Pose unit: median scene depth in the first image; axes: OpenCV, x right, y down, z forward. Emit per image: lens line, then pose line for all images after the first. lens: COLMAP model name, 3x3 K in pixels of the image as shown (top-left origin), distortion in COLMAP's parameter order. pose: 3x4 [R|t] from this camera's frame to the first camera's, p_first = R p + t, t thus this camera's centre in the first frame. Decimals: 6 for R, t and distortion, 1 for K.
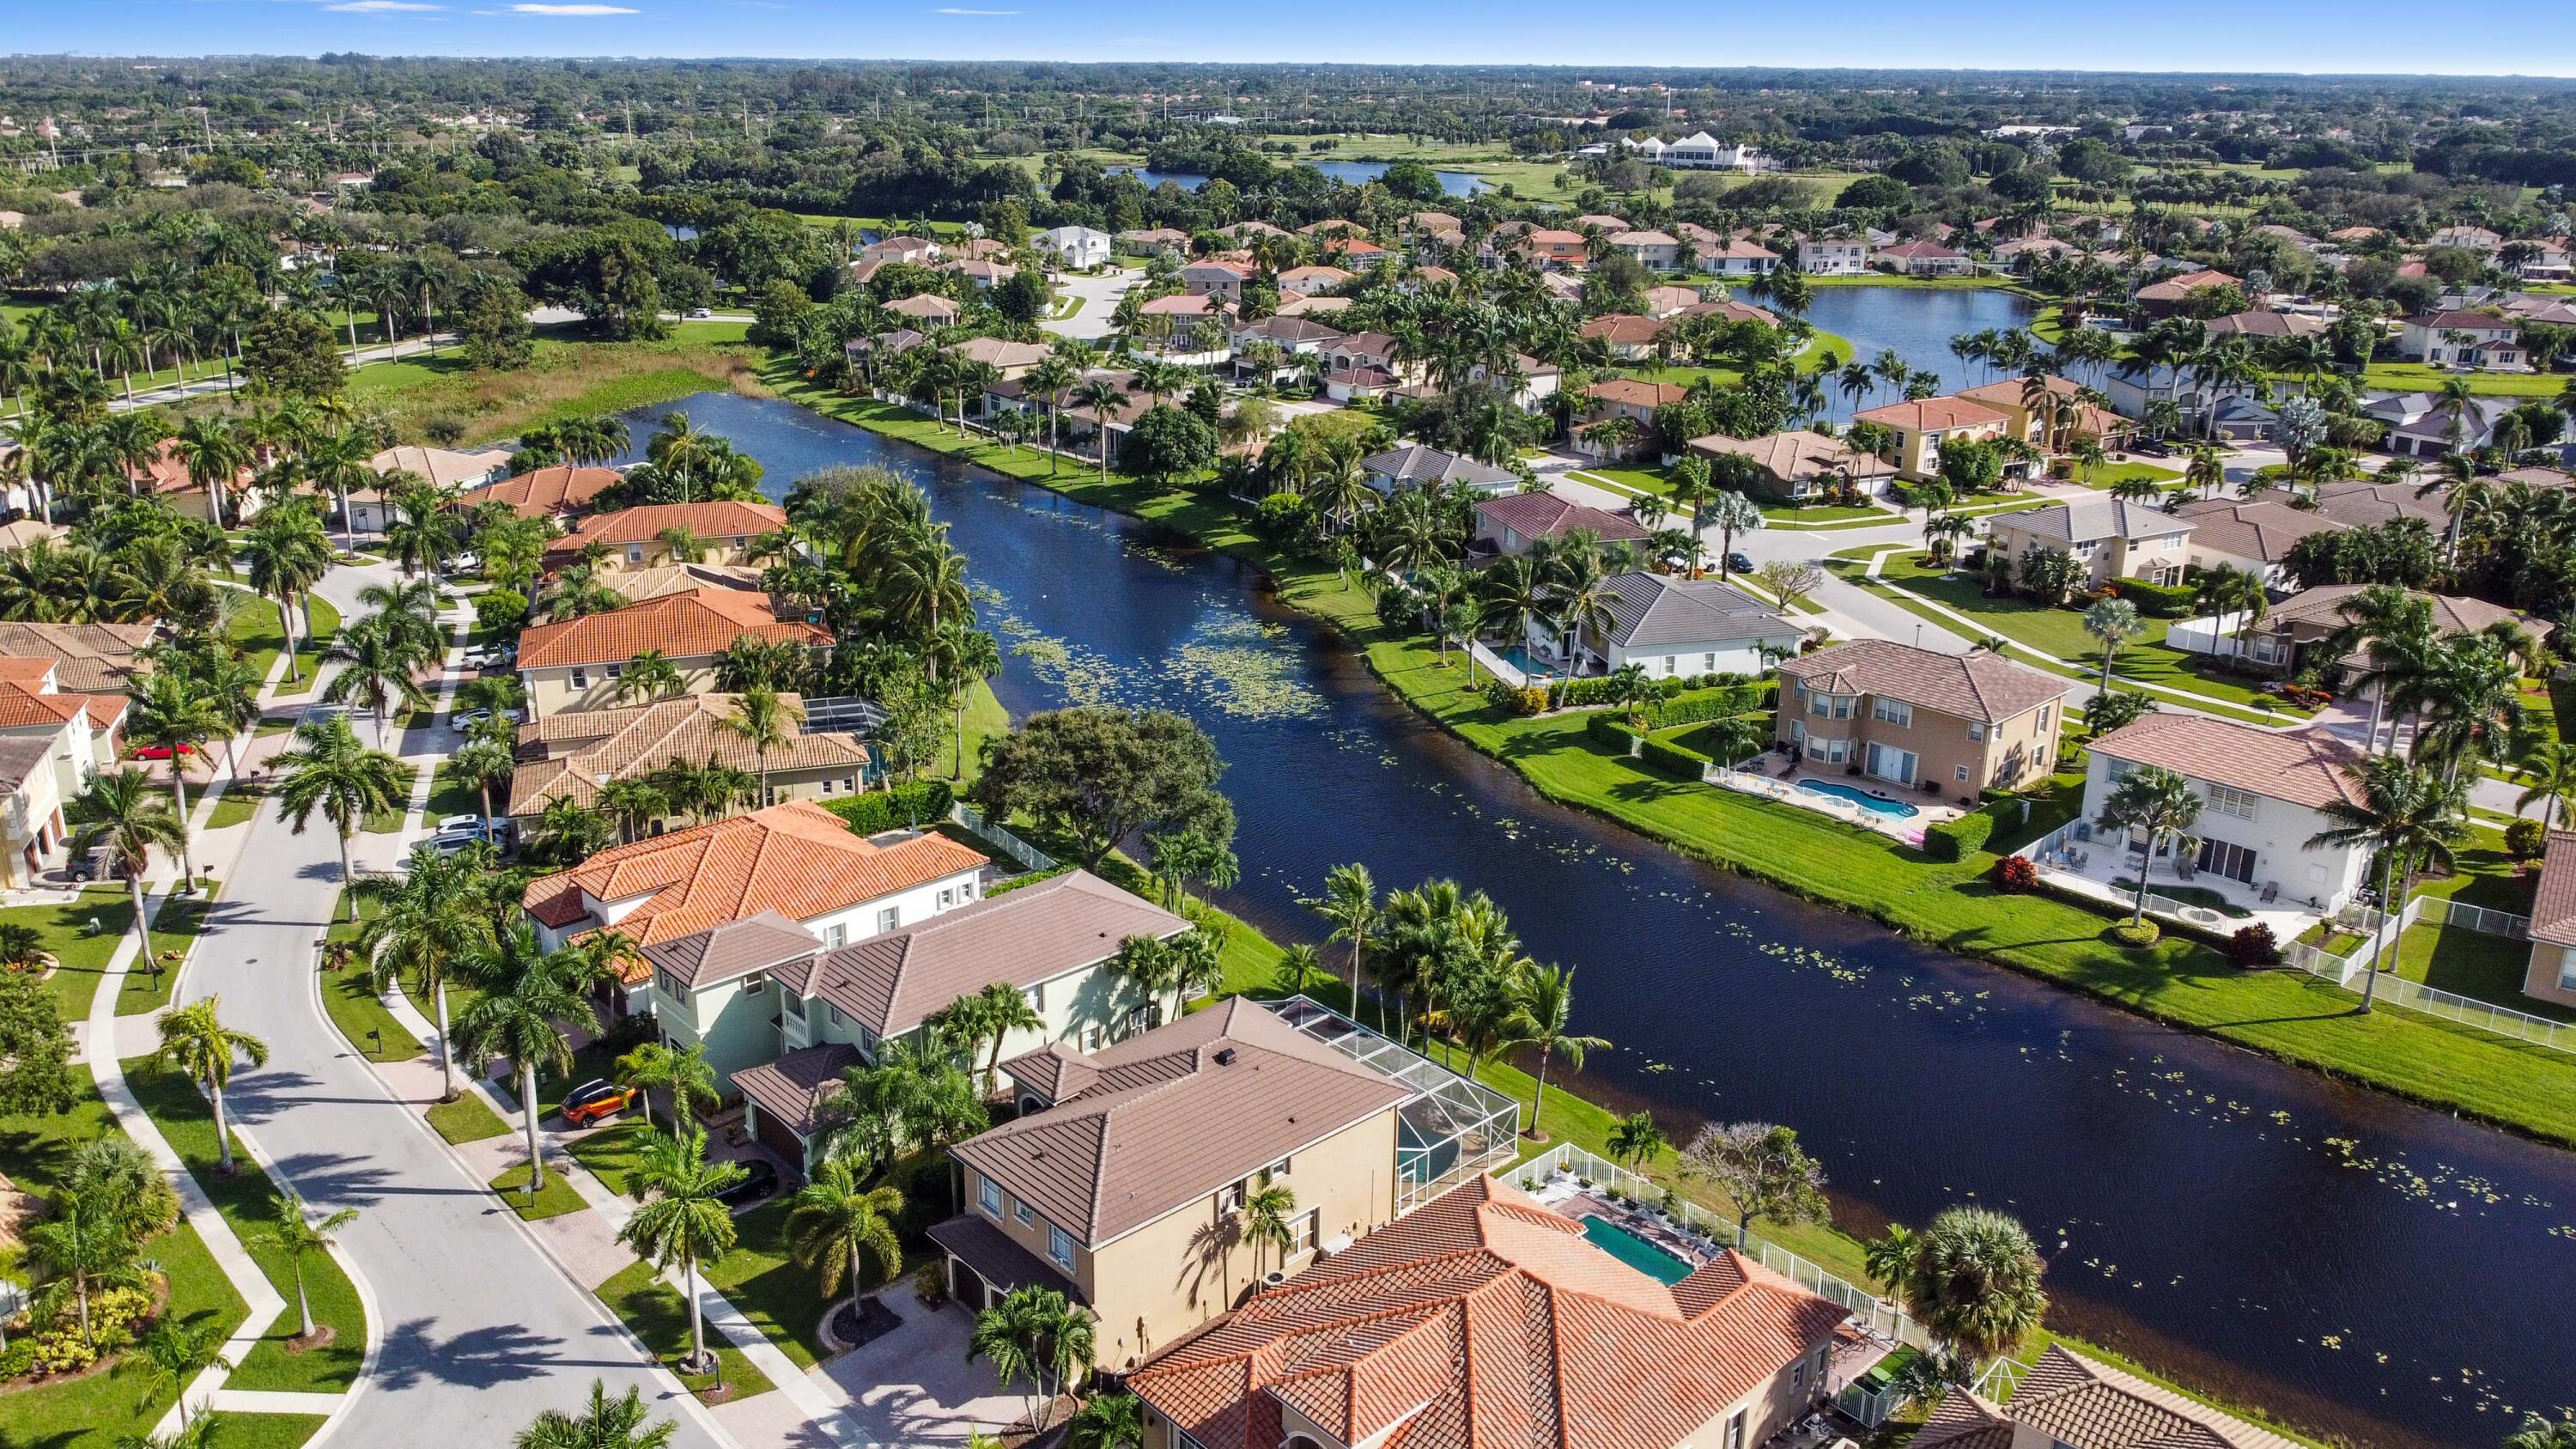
lens RADIAL K [[1941.9, 0, 1288.0], [0, 1941.9, 724.5], [0, 0, 1]] dist [-0.004238, -0.004083]
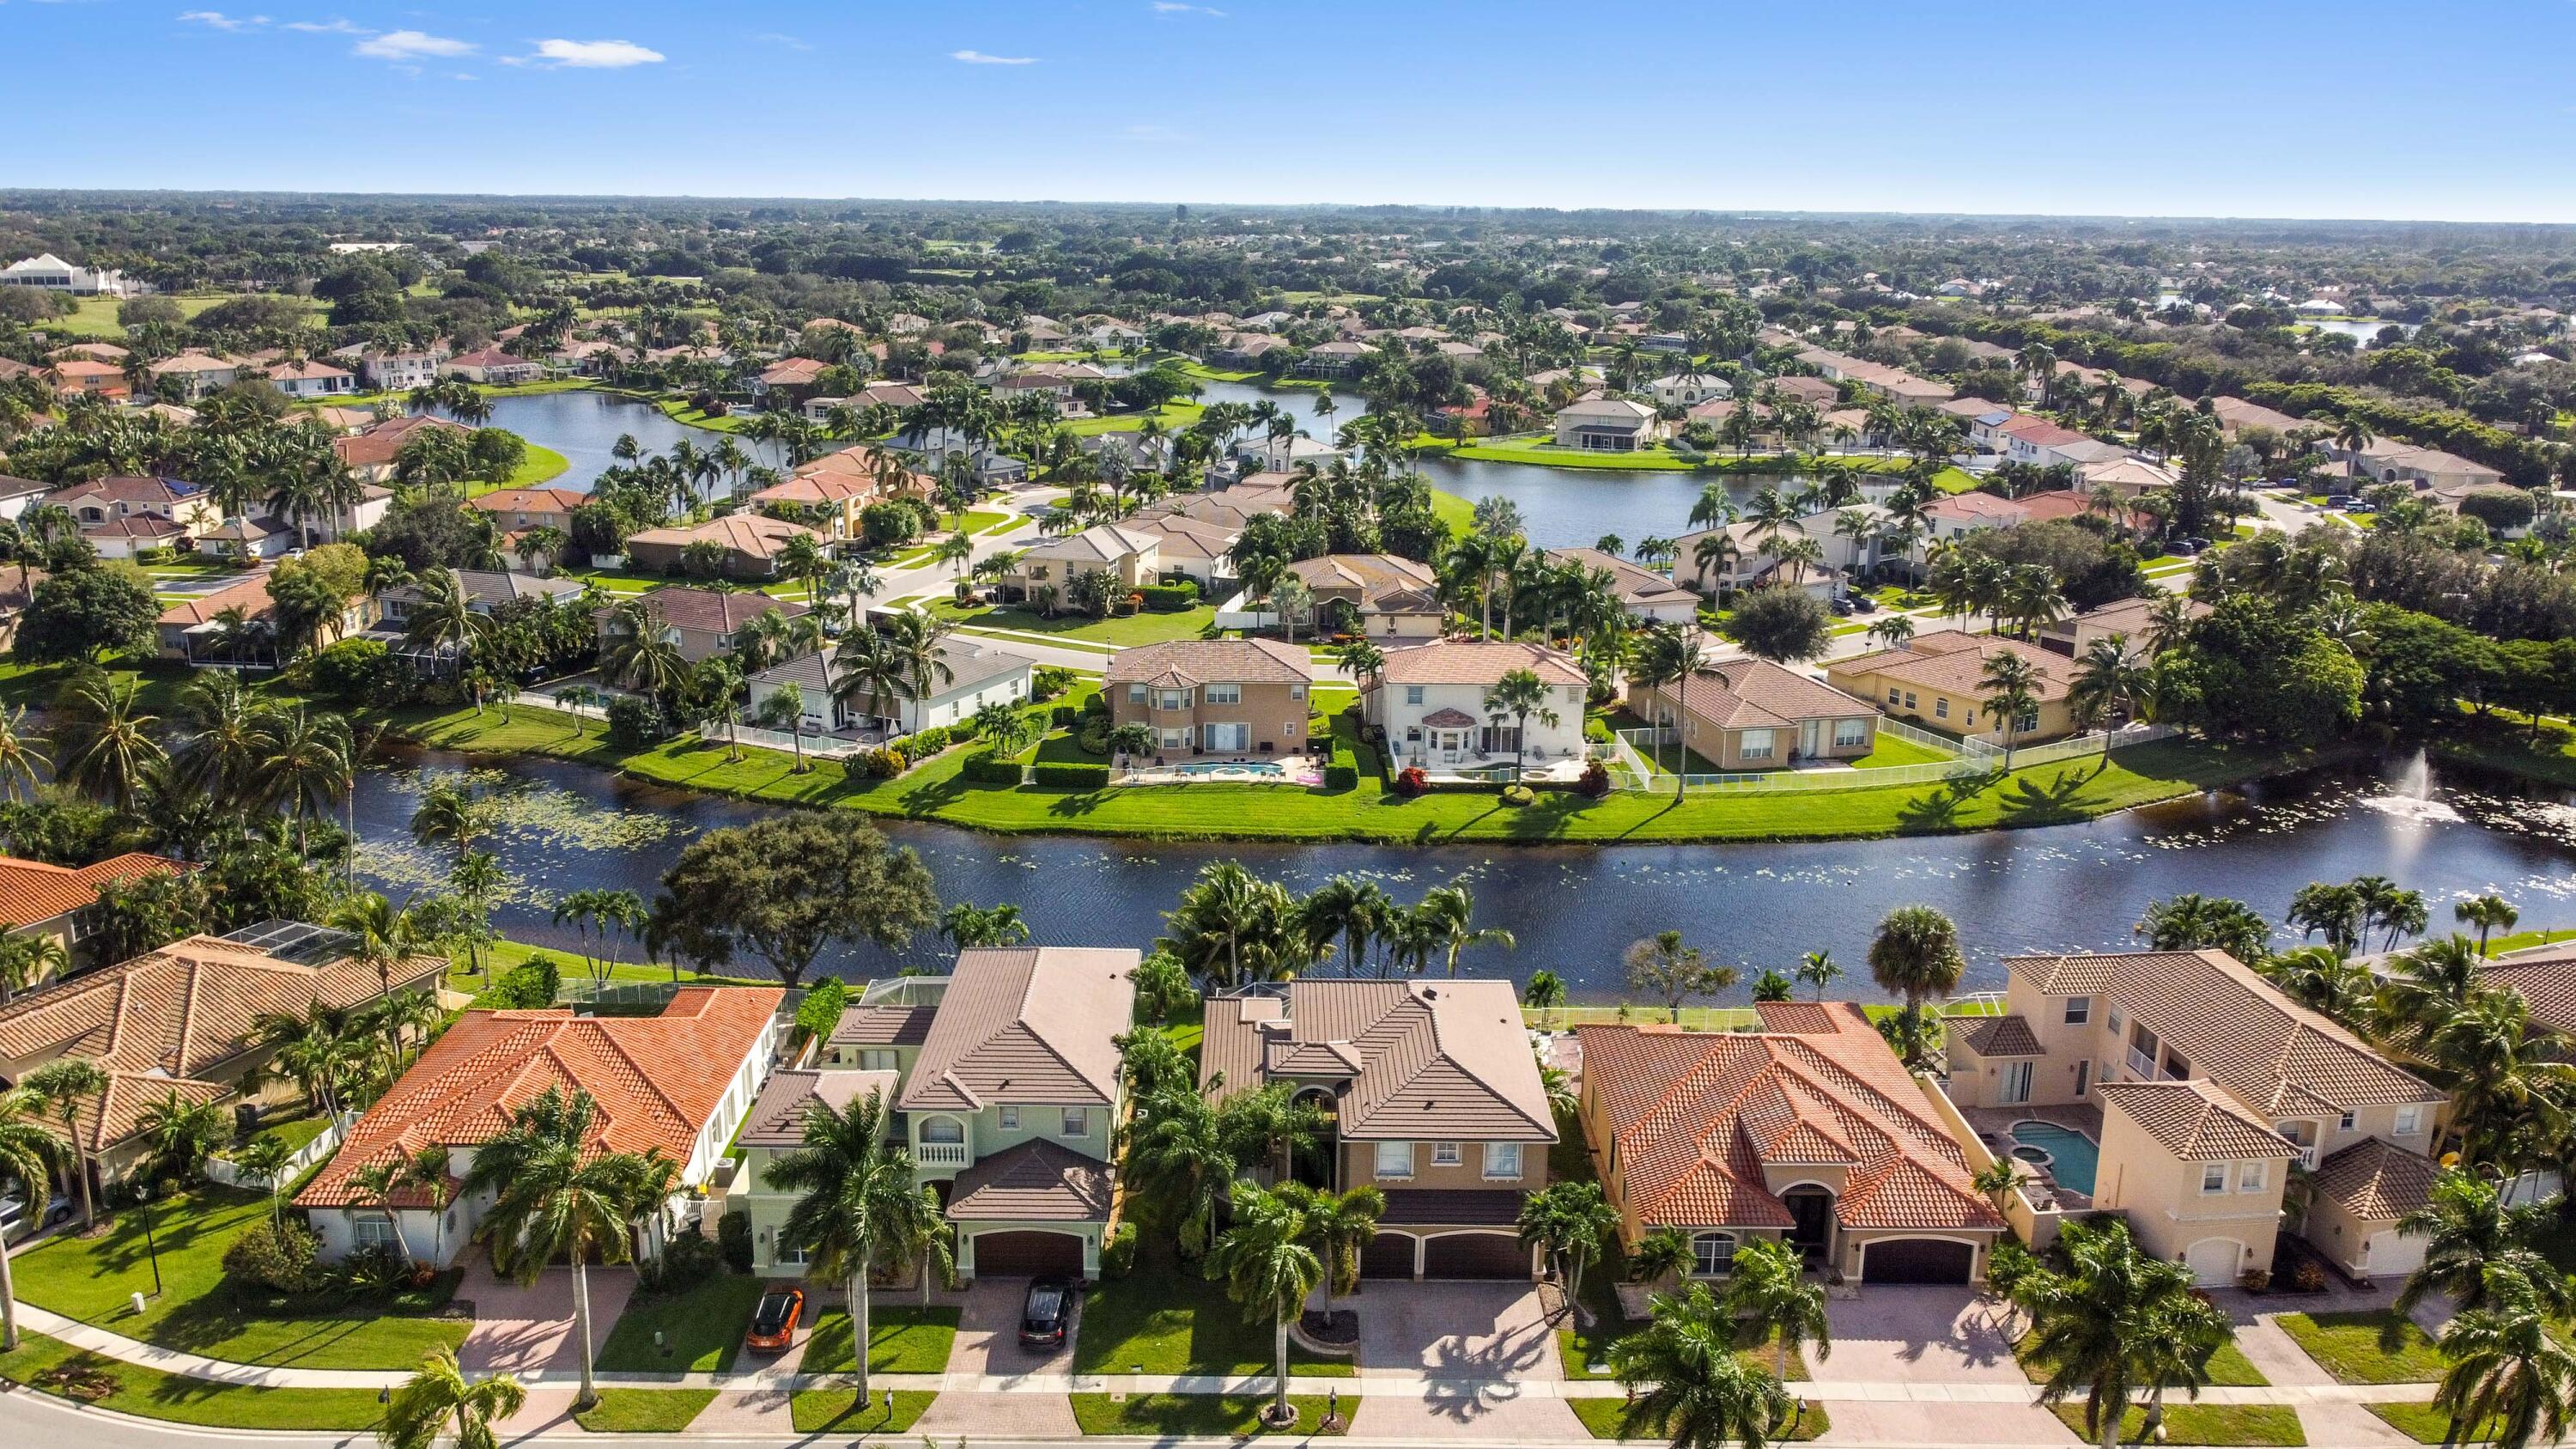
lens RADIAL K [[1941.9, 0, 1288.0], [0, 1941.9, 724.5], [0, 0, 1]] dist [-0.004238, -0.004083]
pose [[0.668561, -0.193176, 0.718129, -0.518819], [0.233926, 0.971281, 0.043495, -0.030129], [-0.705907, 0.138910, 0.694550, 0.144951]]
